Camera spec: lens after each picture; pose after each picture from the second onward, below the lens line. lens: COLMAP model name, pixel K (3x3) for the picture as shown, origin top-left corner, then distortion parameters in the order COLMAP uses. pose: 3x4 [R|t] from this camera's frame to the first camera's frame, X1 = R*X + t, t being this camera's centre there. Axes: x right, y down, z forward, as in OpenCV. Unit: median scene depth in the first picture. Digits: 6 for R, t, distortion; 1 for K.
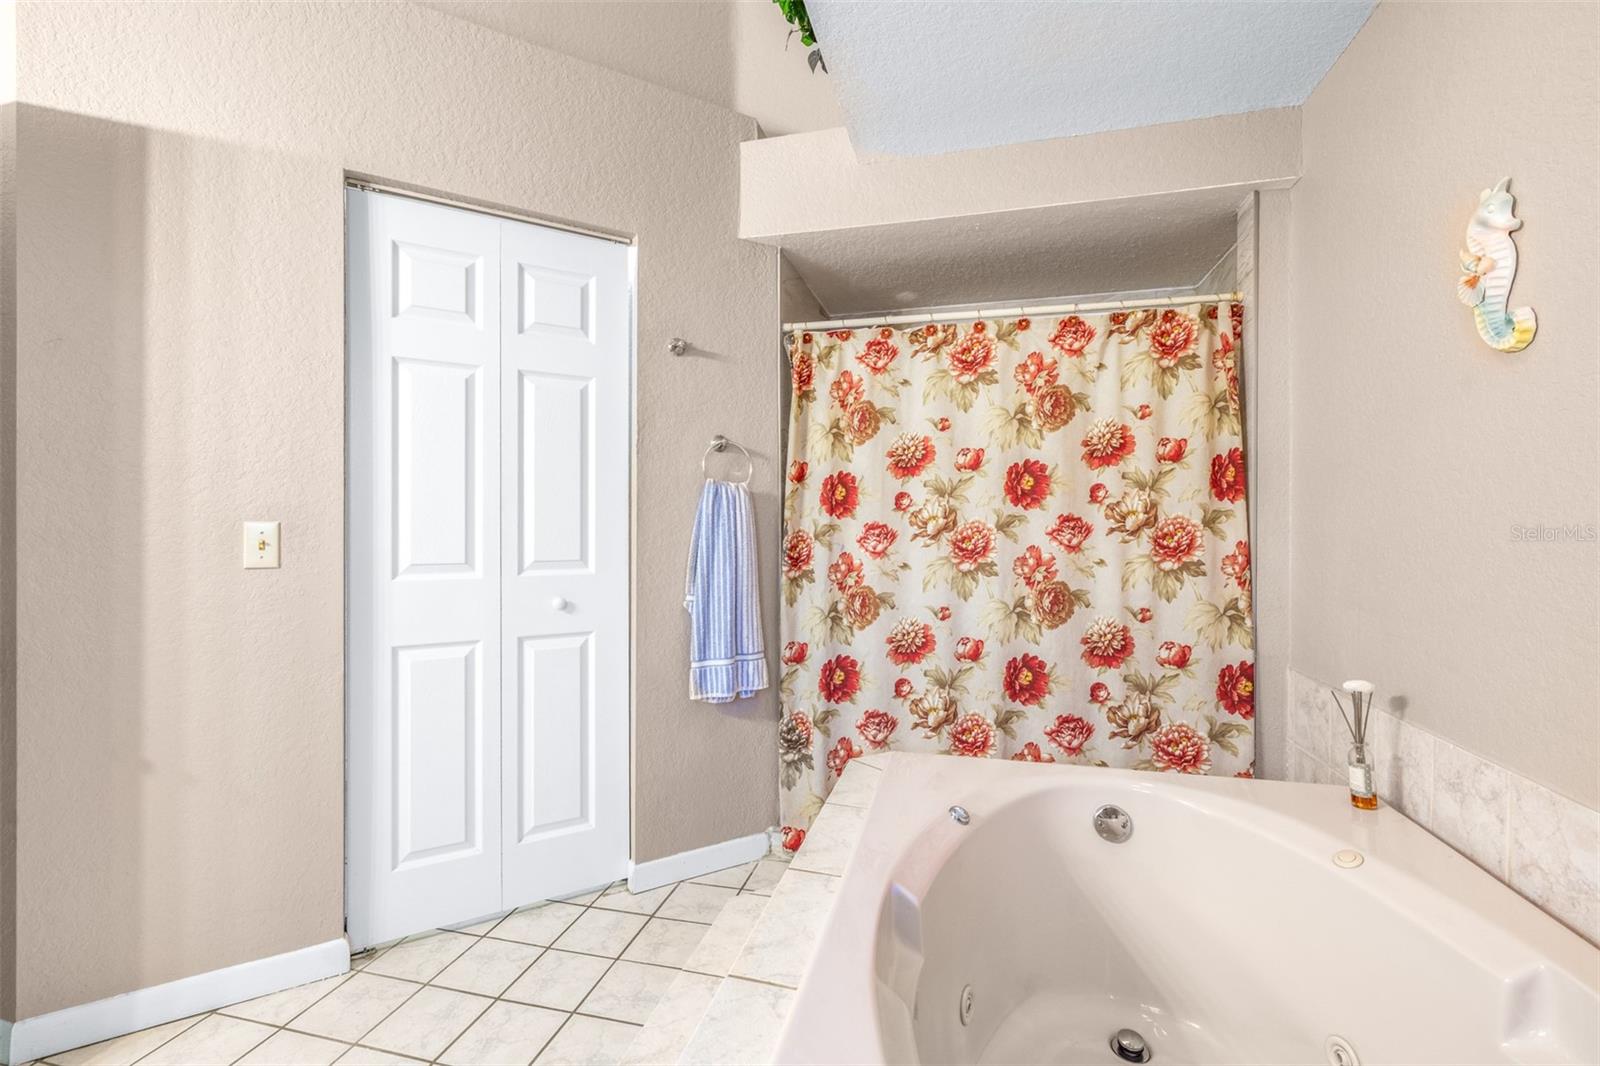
lens RADIAL K [[698.4, 0, 795.2], [0, 698.4, 531.1], [0, 0, 1]] dist [0.000929, -0.000981]
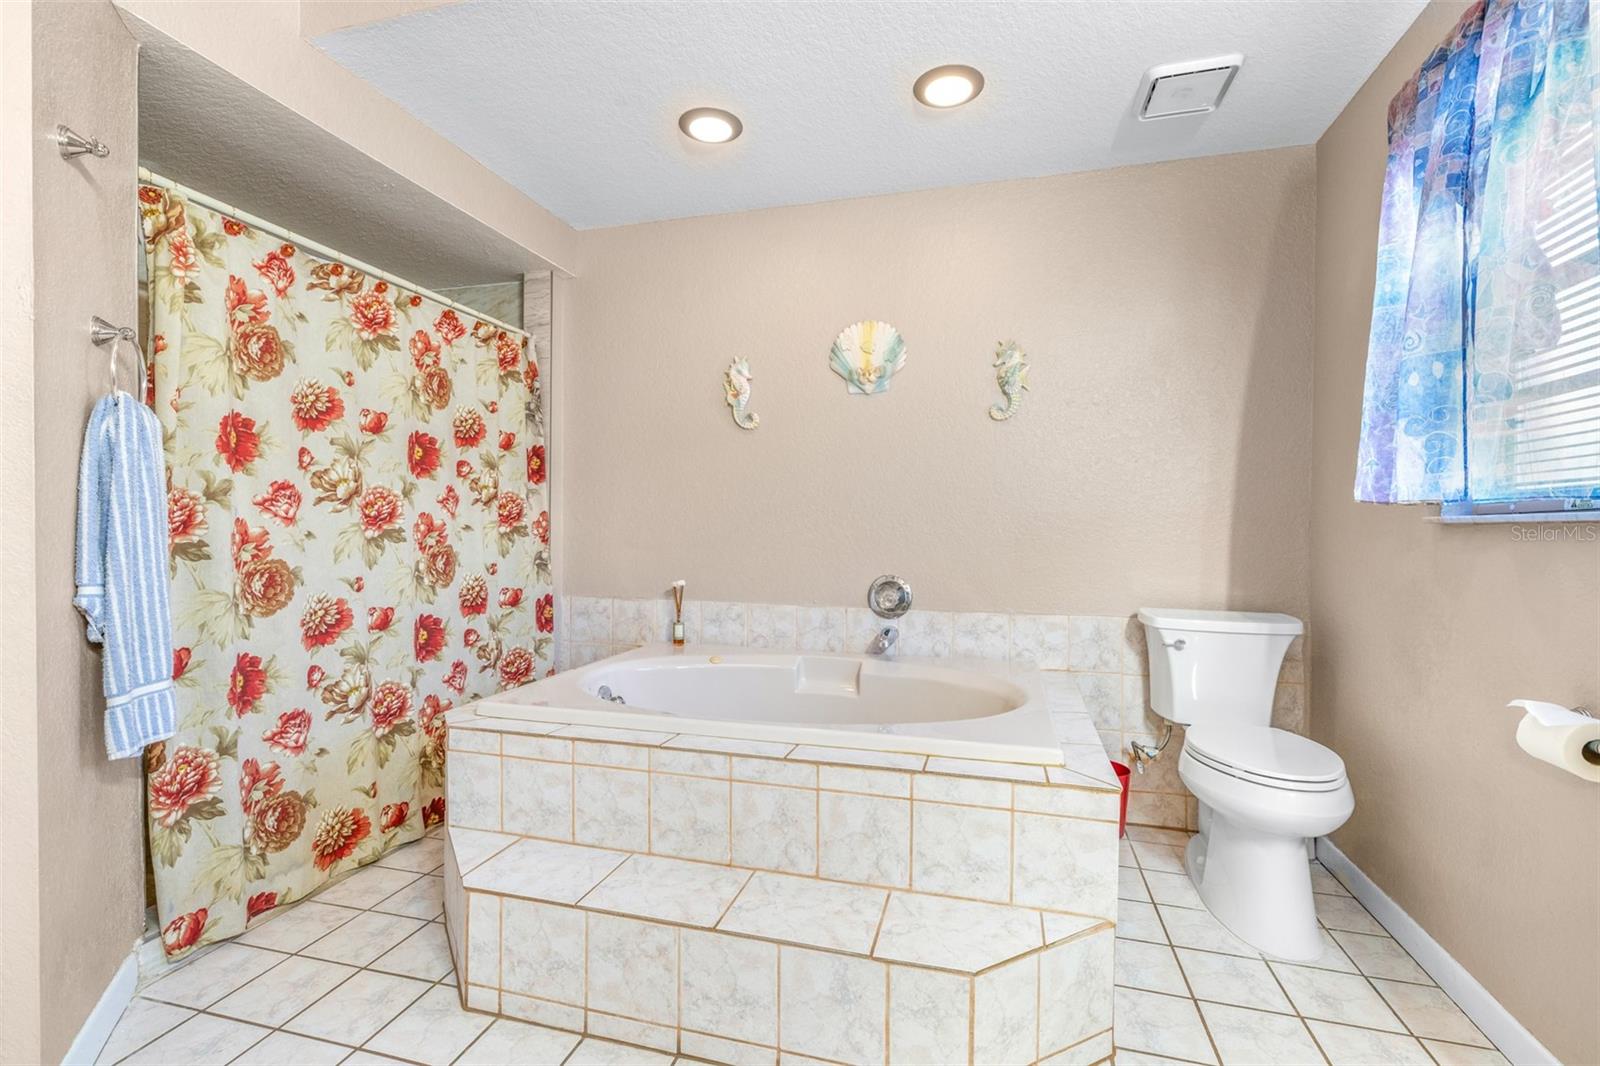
lens RADIAL K [[717.3, 0, 815.9], [0, 717.3, 540.5], [0, 0, 1]] dist [0.000477, -0.000333]
pose [[-0.005256, -0.018931, 0.999807, -0.757877], [-0.004298, 0.999812, 0.018909, 0.040054], [-0.999977, -0.004198, -0.005336, 0.405109]]
